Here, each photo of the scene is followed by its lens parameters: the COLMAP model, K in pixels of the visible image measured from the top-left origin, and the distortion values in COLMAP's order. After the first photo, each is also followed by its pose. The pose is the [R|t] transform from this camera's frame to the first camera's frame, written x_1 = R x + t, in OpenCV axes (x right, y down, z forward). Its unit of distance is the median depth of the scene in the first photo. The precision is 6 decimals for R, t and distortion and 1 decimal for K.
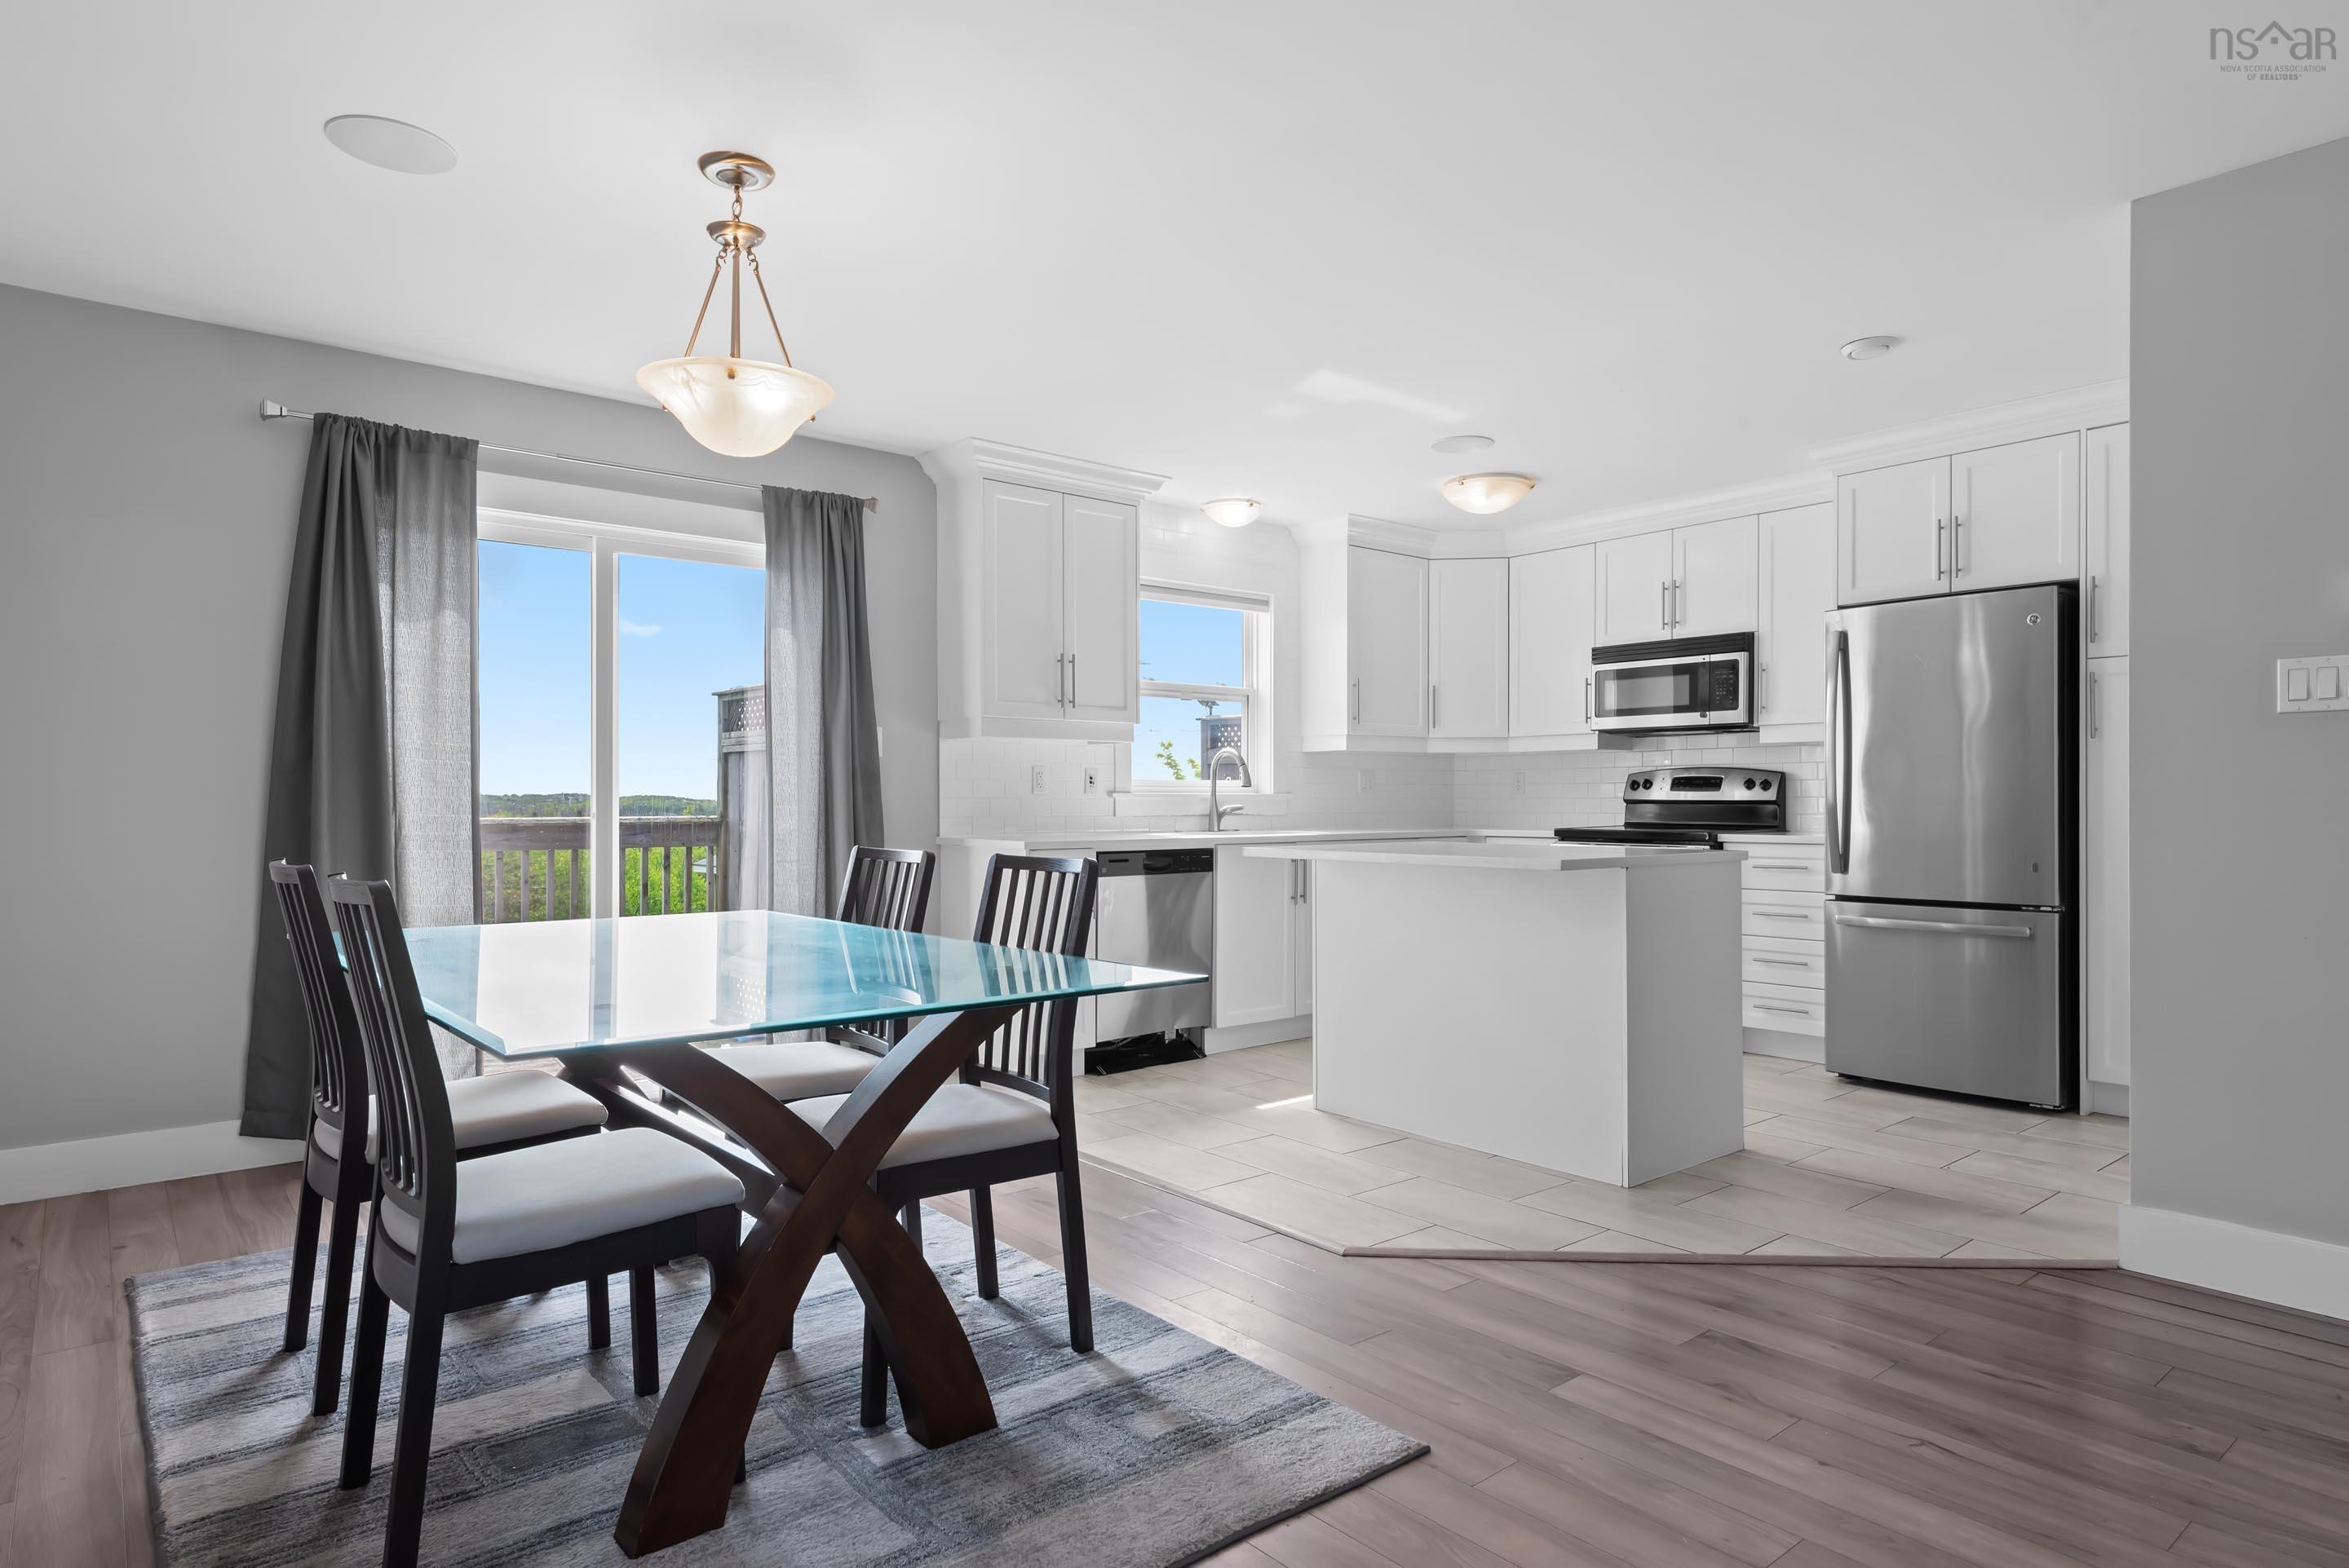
lens RADIAL K [[1314.5, 0, 1173.5], [0, 1314.5, 801.9], [0, 0, 1]] dist [0.016592, -0.000536]
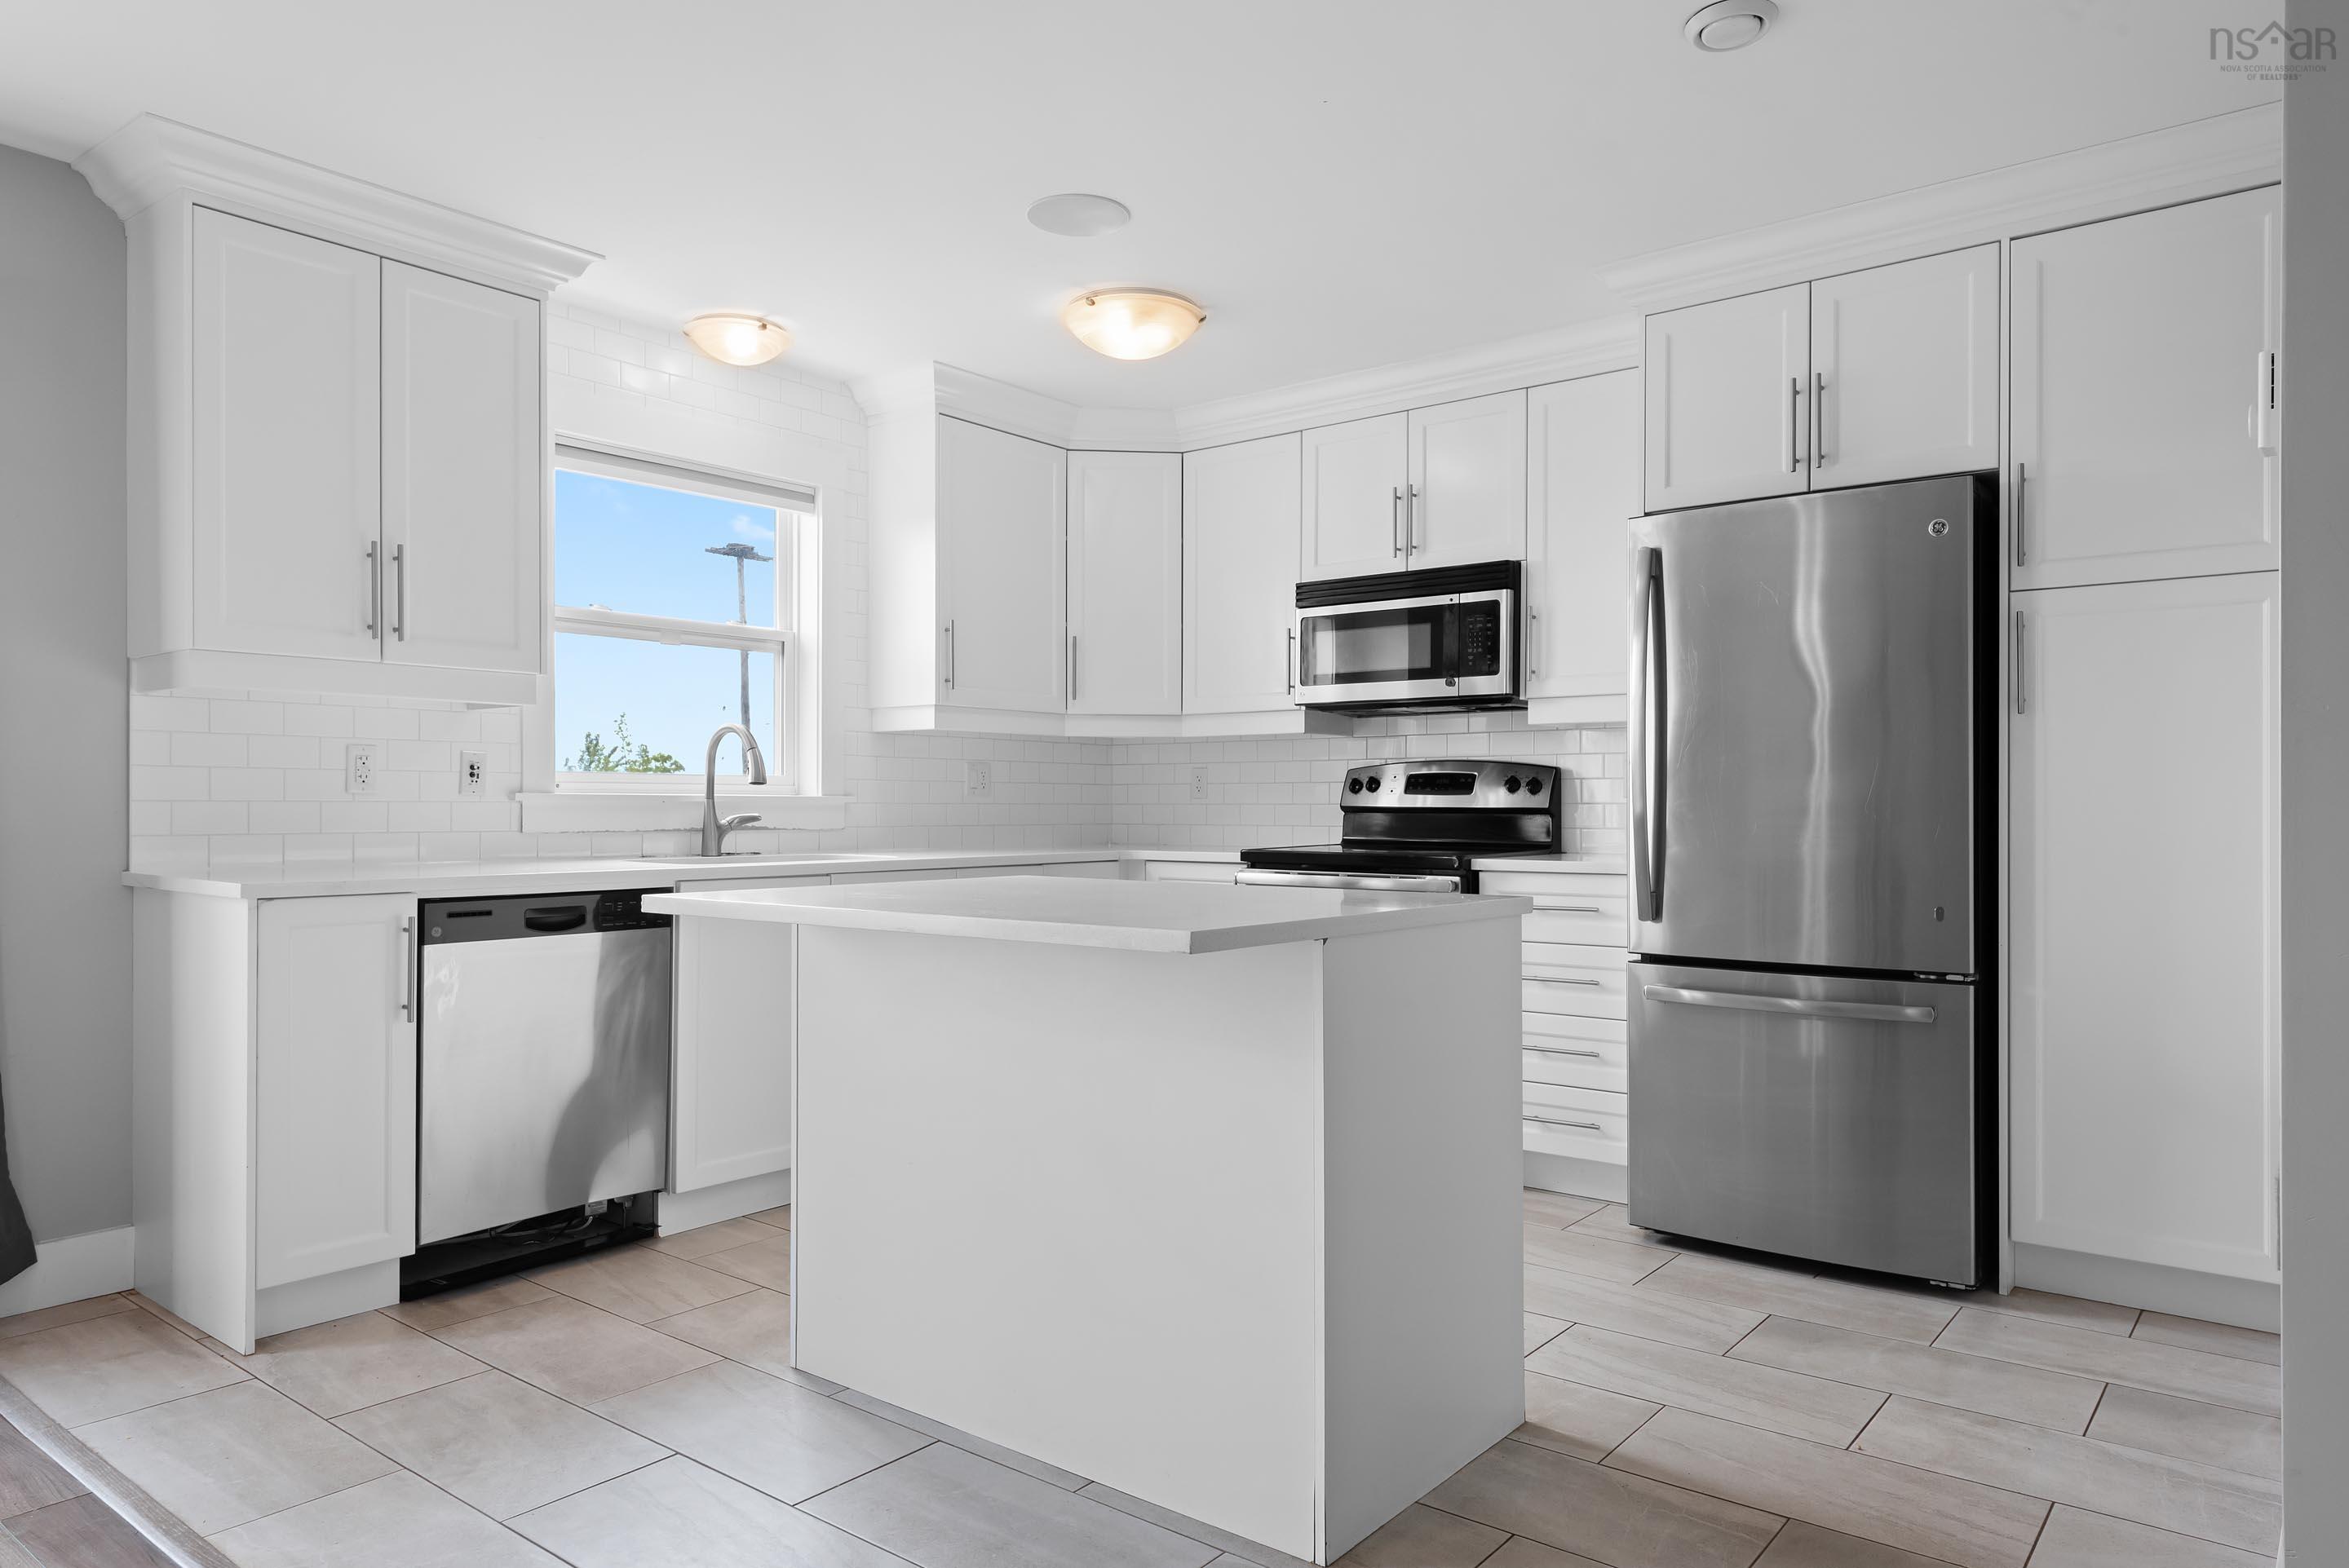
lens RADIAL K [[1494.2, 0, 1170.2], [0, 1494.2, 799.4], [0, 0, 1]] dist [0.017156, -0.003427]
pose [[0.979036, 0.003778, 0.203652, 0.117414], [-0.002548, 0.999977, -0.006302, -0.000349], [-0.203672, 0.005651, 0.979023, 0.312224]]
